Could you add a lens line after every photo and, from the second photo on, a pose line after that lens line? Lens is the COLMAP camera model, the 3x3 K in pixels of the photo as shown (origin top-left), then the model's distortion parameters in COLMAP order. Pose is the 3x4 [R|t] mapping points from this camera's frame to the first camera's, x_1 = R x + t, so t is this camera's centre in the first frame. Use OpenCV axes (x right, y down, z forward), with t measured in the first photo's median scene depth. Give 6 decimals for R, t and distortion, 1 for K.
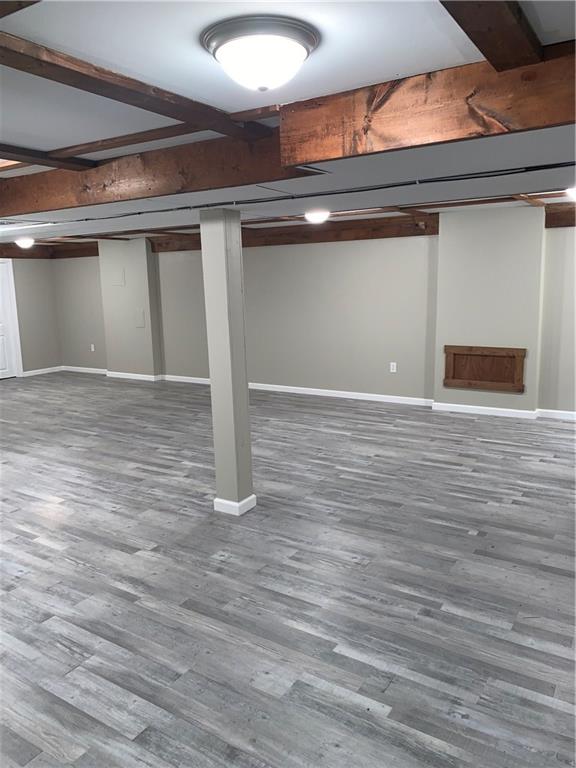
lens RADIAL K [[583.2, 0, 287.5], [0, 583.2, 384.0], [0, 0, 1]] dist [0.048952, -0.054719]
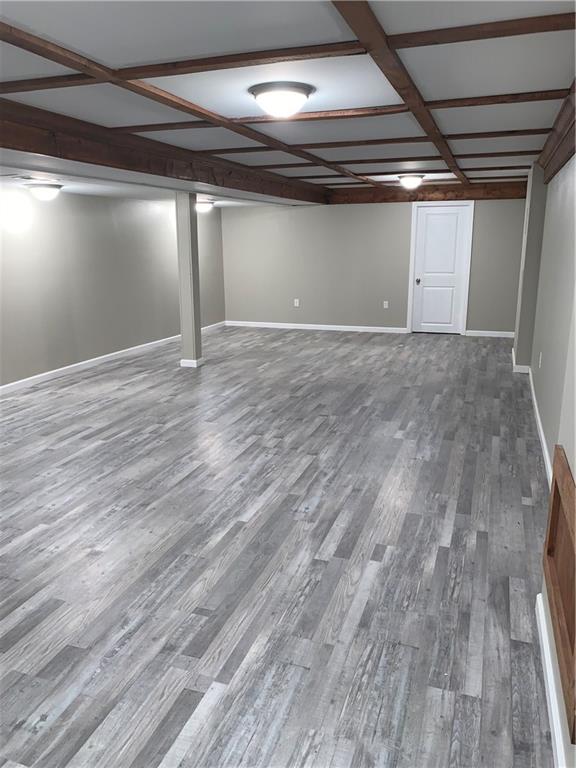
lens RADIAL K [[583.2, 0, 289.9], [0, 583.2, 385.9], [0, 0, 1]] dist [0.048952, -0.054719]
pose [[0.240004, 0.264935, -0.933920, 0.676164], [-0.170098, 0.958633, 0.228233, -0.191386], [0.955754, 0.104081, 0.275140, 0.990380]]
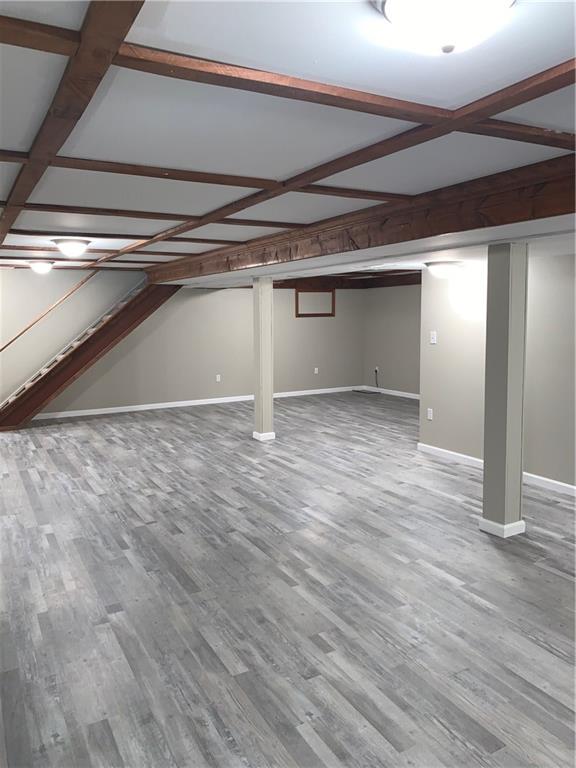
lens RADIAL K [[583.2, 0, 290.6], [0, 583.2, 382.2], [0, 0, 1]] dist [0.048952, -0.054719]
pose [[-0.881457, -0.005897, 0.472228, -0.772277], [0.137357, 0.953494, 0.268296, -0.330107], [-0.451848, 0.301355, -0.839654, 1.874277]]
